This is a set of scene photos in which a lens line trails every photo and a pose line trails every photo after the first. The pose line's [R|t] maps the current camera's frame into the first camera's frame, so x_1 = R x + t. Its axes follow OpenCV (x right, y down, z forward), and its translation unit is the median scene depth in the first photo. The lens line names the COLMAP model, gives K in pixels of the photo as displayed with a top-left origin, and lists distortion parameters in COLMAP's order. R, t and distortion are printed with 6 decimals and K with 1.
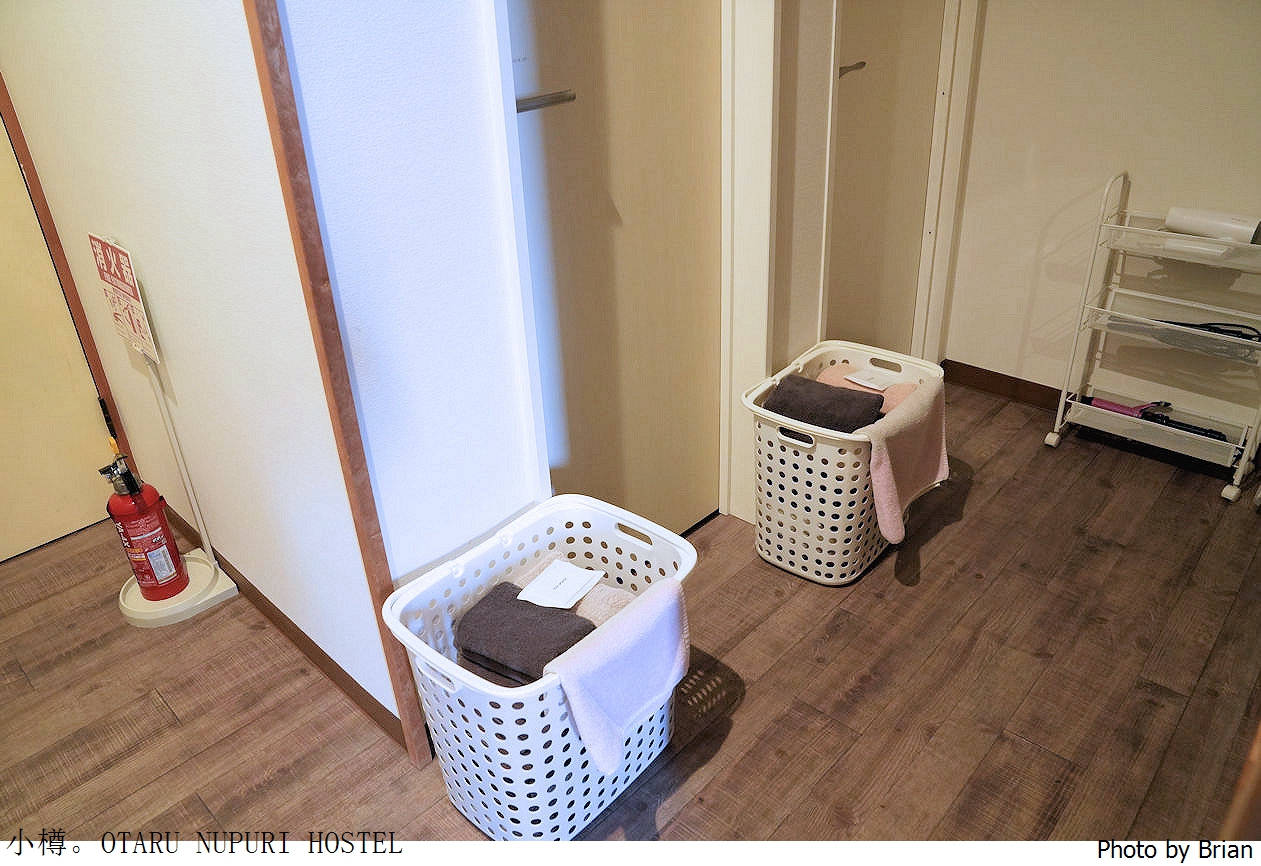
lens RADIAL K [[868.6, 0, 632.1], [0, 868.6, 419.0], [0, 0, 1]] dist [-0.154701, 0.124310]
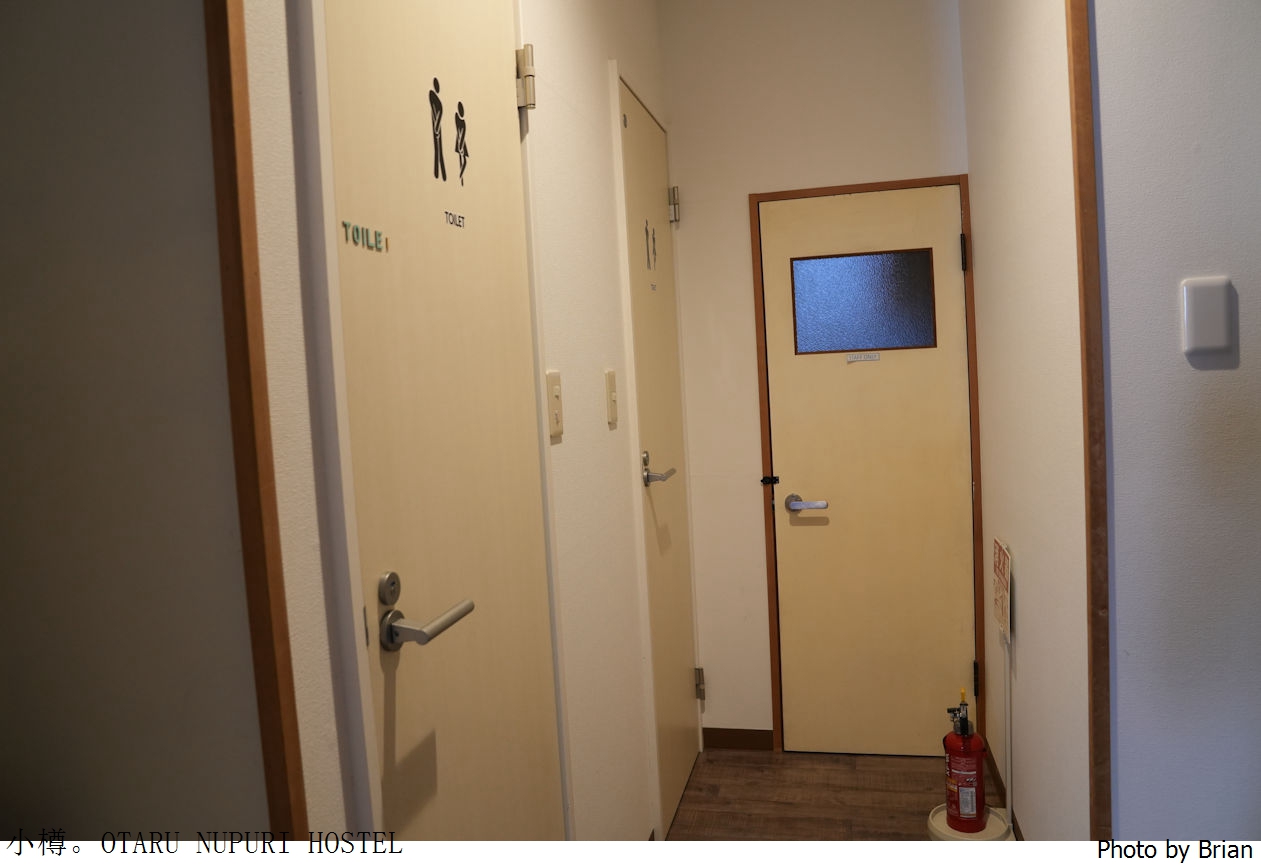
lens RADIAL K [[868.6, 0, 632.1], [0, 868.6, 419.0], [0, 0, 1]] dist [-0.154701, 0.124310]
pose [[0.488773, 0.055714, -0.870630, 0.236697], [-0.364153, 0.919892, -0.145570, 0.014835], [0.792776, 0.388193, 0.469907, -0.188557]]
